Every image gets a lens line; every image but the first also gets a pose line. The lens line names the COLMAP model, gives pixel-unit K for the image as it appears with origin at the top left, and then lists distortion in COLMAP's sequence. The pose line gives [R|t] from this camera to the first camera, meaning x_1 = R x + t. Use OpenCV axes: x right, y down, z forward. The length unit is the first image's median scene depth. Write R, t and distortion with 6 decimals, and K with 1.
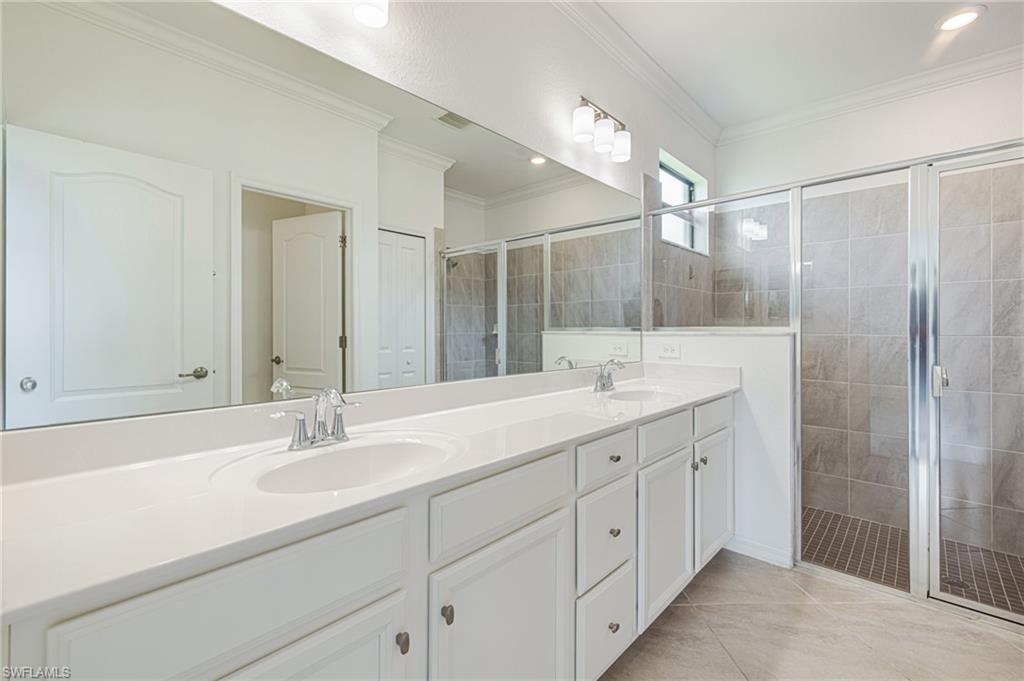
lens RADIAL K [[439.5, 0, 509.0], [0, 439.5, 329.3], [0, 0, 1]] dist [0.001676, -0.000033]
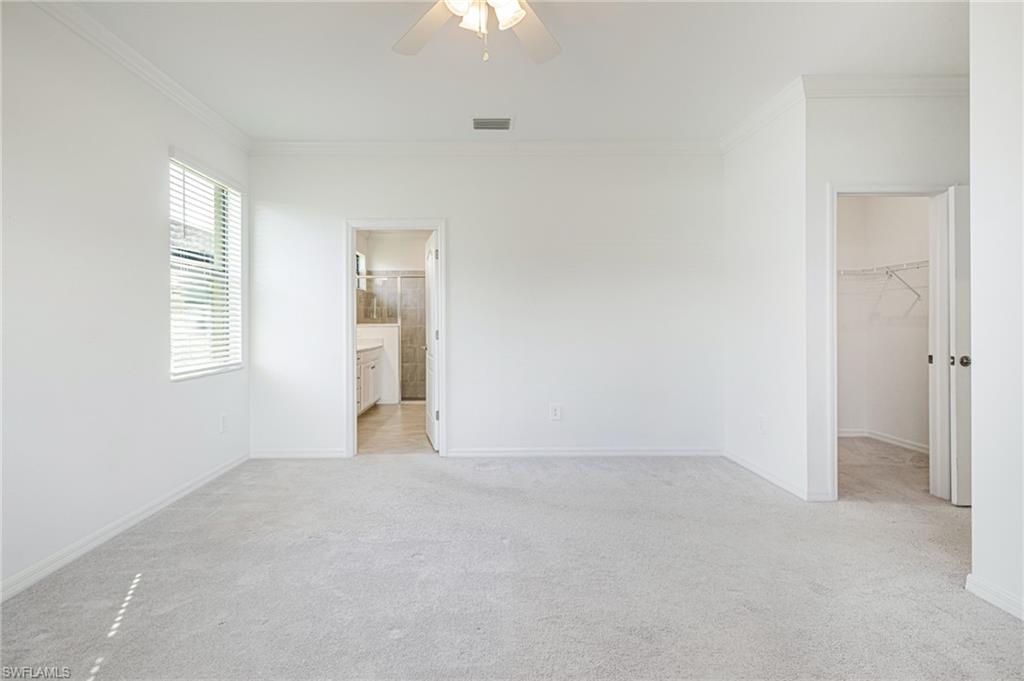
lens RADIAL K [[439.5, 0, 509.0], [0, 439.5, 329.3], [0, 0, 1]] dist [0.001676, -0.000033]
pose [[0.681541, -0.010955, 0.731698, -0.701005], [-0.001369, 0.999867, 0.016246, -0.009718], [-0.731778, -0.012074, 0.681436, -1.080561]]
